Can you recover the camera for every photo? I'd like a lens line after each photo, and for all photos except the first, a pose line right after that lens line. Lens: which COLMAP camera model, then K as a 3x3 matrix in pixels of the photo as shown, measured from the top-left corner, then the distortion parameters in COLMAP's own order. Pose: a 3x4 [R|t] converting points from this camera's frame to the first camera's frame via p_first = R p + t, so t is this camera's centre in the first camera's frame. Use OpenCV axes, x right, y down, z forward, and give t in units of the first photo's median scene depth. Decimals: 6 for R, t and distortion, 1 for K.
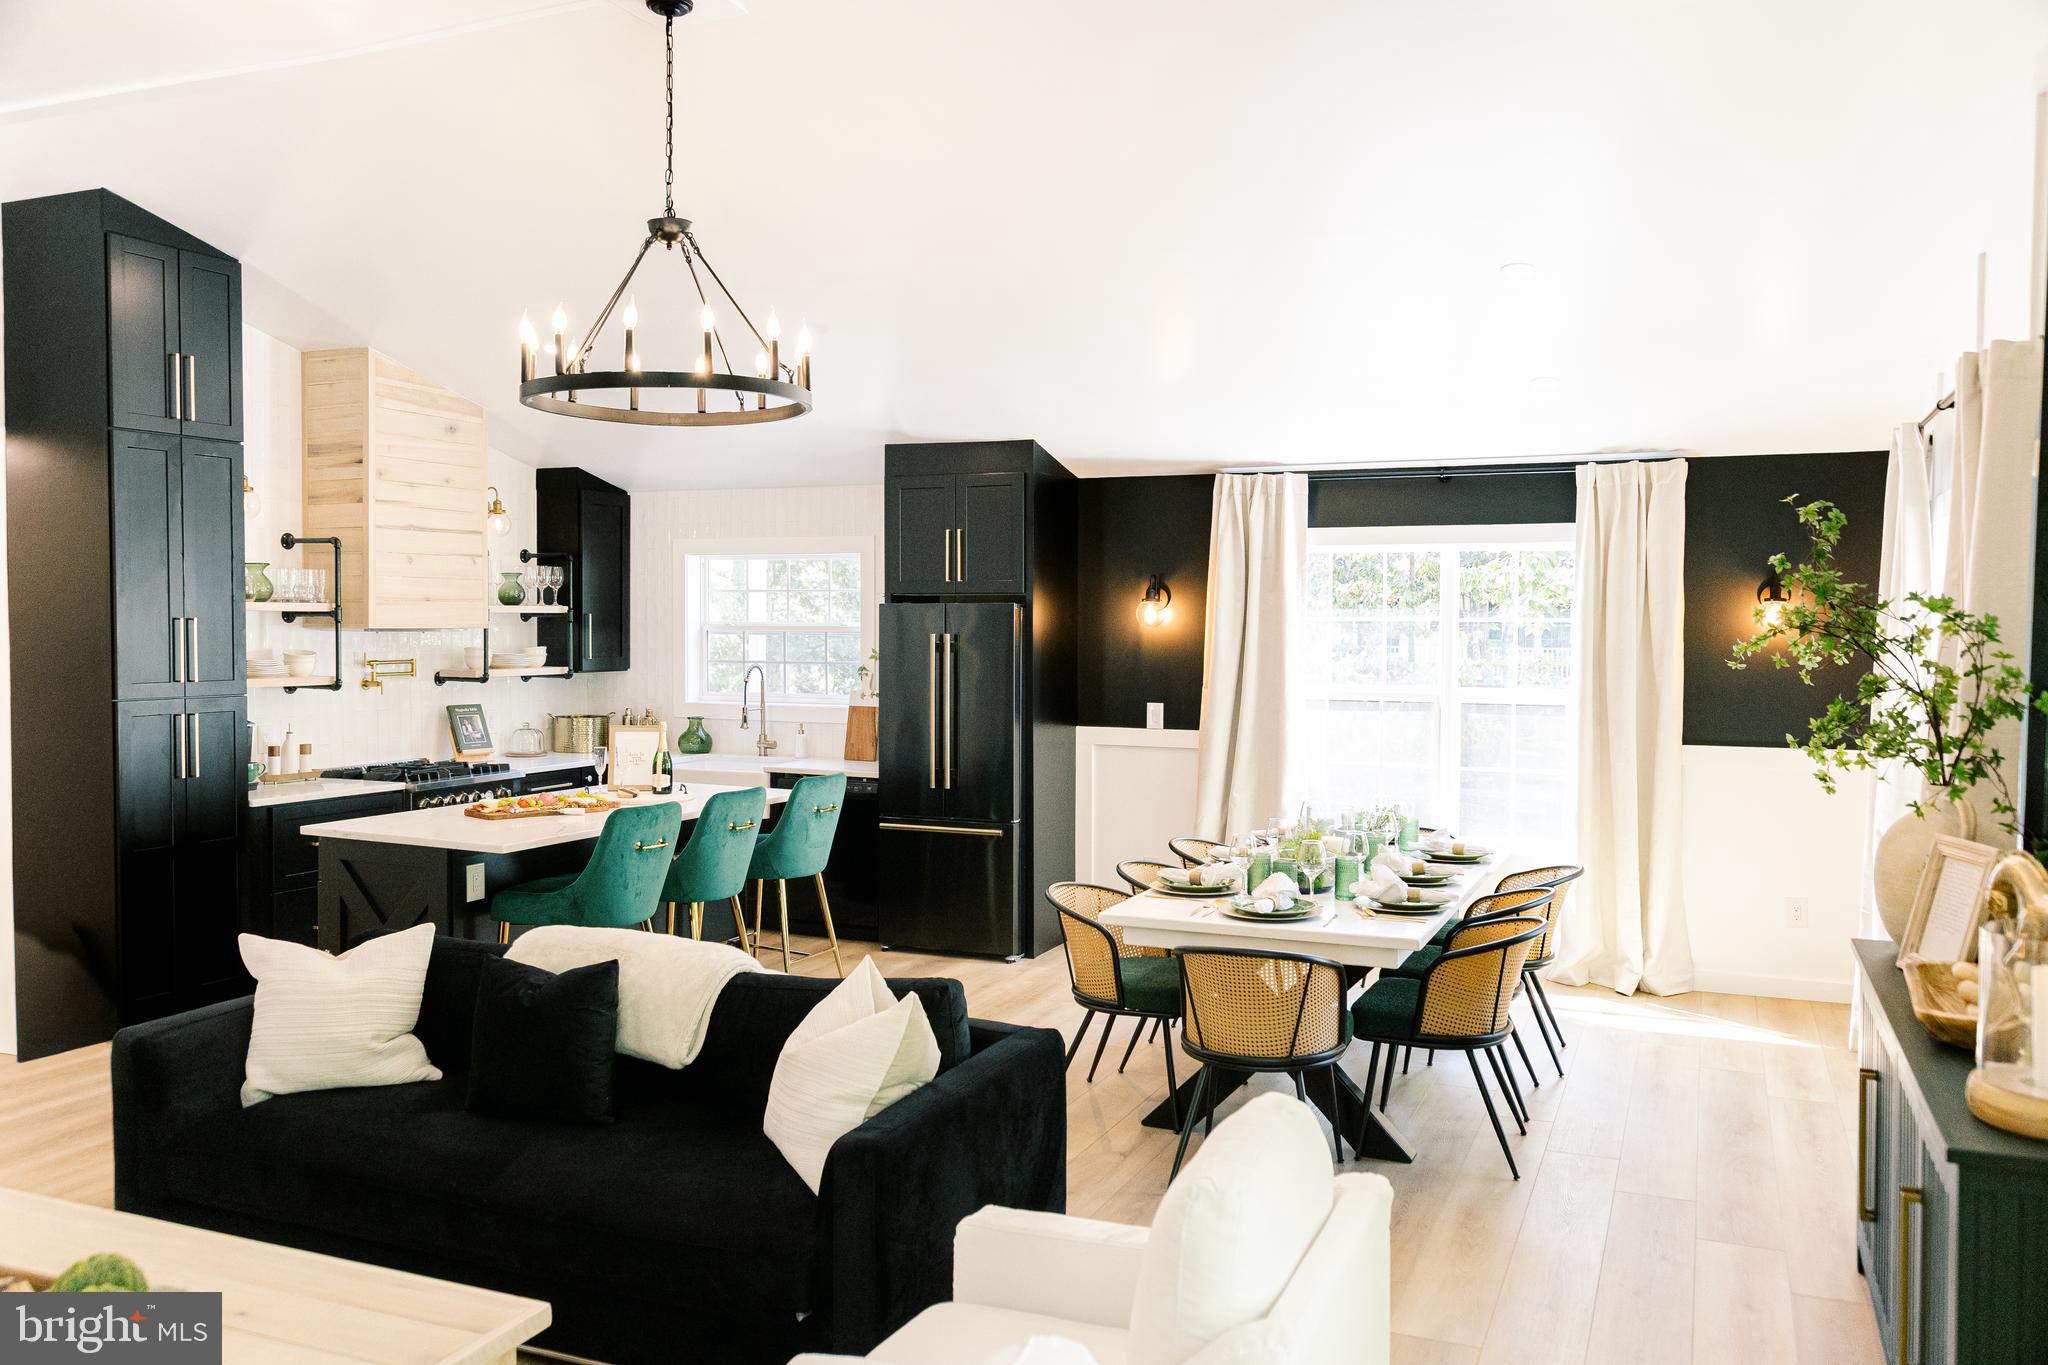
lens RADIAL K [[1590.0, 0, 1024.0], [0, 1590.0, 682.5], [0, 0, 1]] dist [-0.033346, 0.005041]
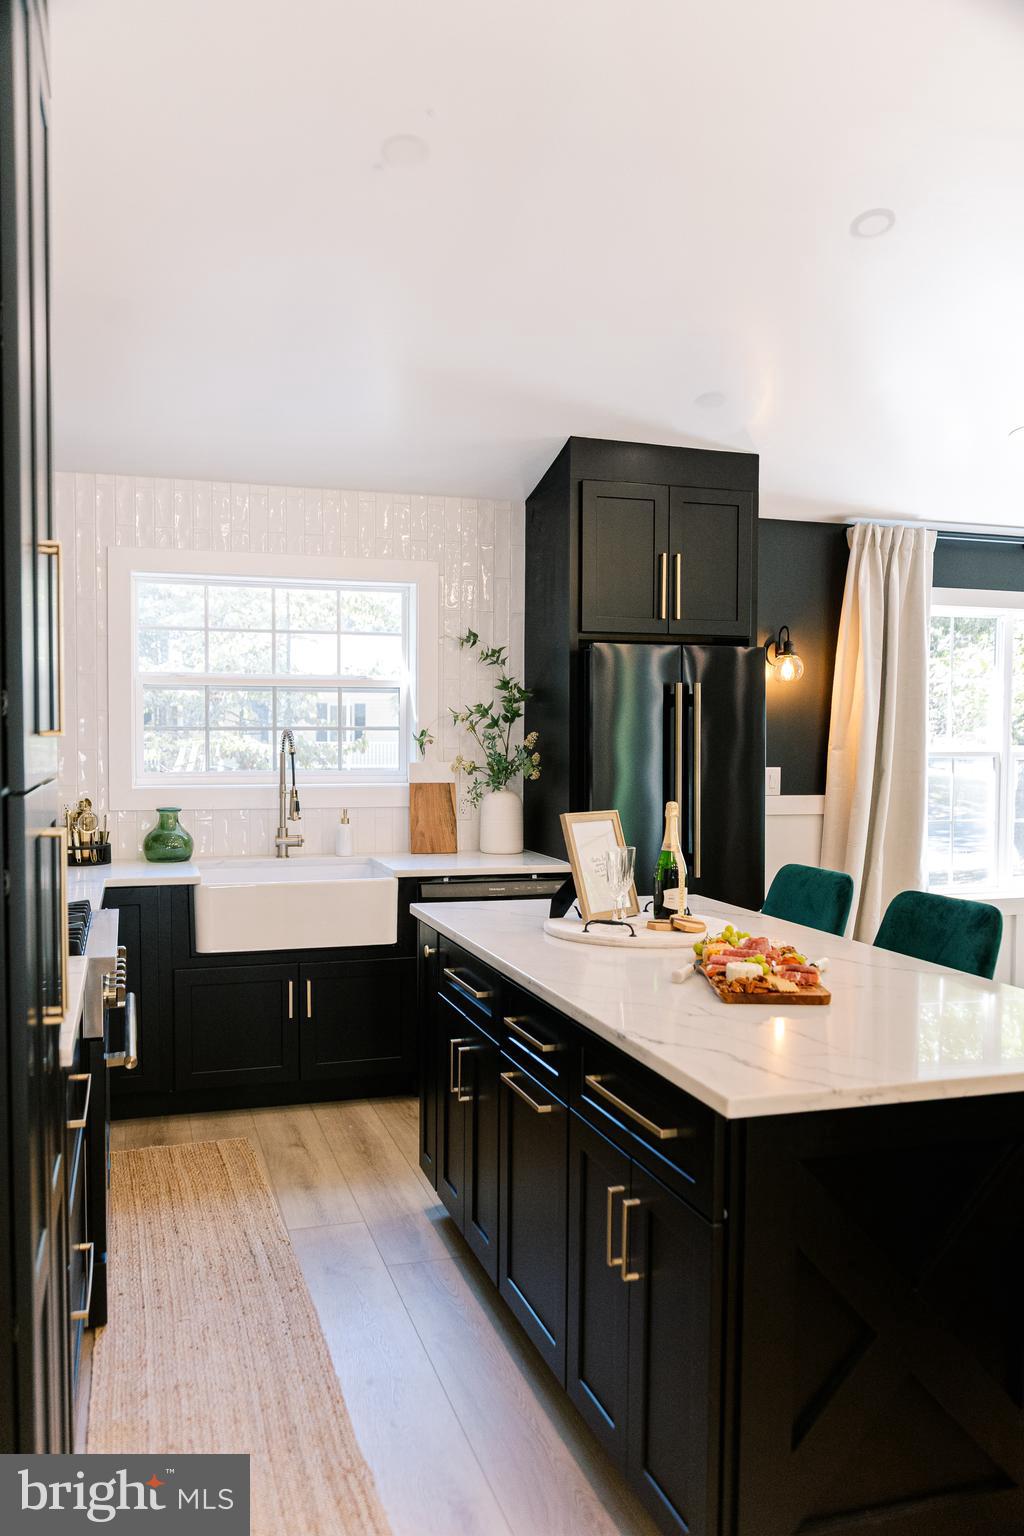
lens RADIAL K [[1192.5, 0, 512.0], [0, 1192.5, 768.0], [0, 0, 1]] dist [-0.033346, 0.005041]
pose [[0.753159, -0.020586, 0.657517, -0.509624], [0.023365, 0.999717, 0.004535, 0.006987], [-0.657424, 0.011948, 0.753426, 0.610723]]
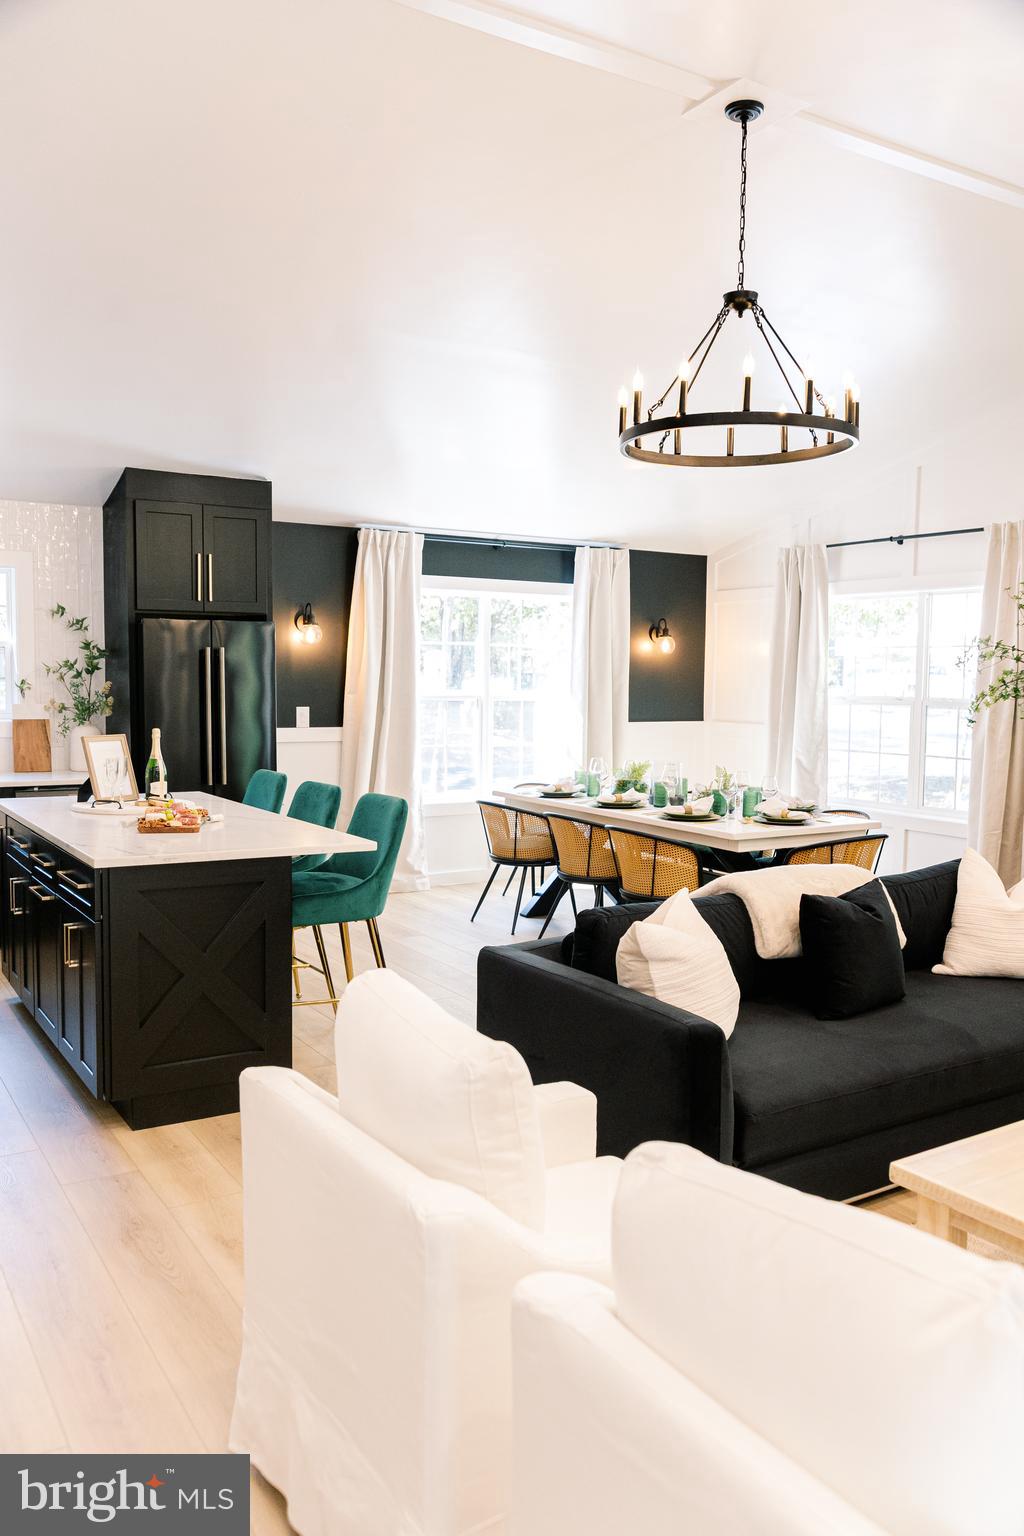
lens RADIAL K [[1192.5, 0, 512.0], [0, 1192.5, 768.0], [0, 0, 1]] dist [-0.033346, 0.005041]
pose [[0.567373, -0.063002, 0.821048, -0.626935], [0.023509, 0.997902, 0.060327, 0.008596], [-0.823126, -0.014926, 0.567663, 0.350554]]
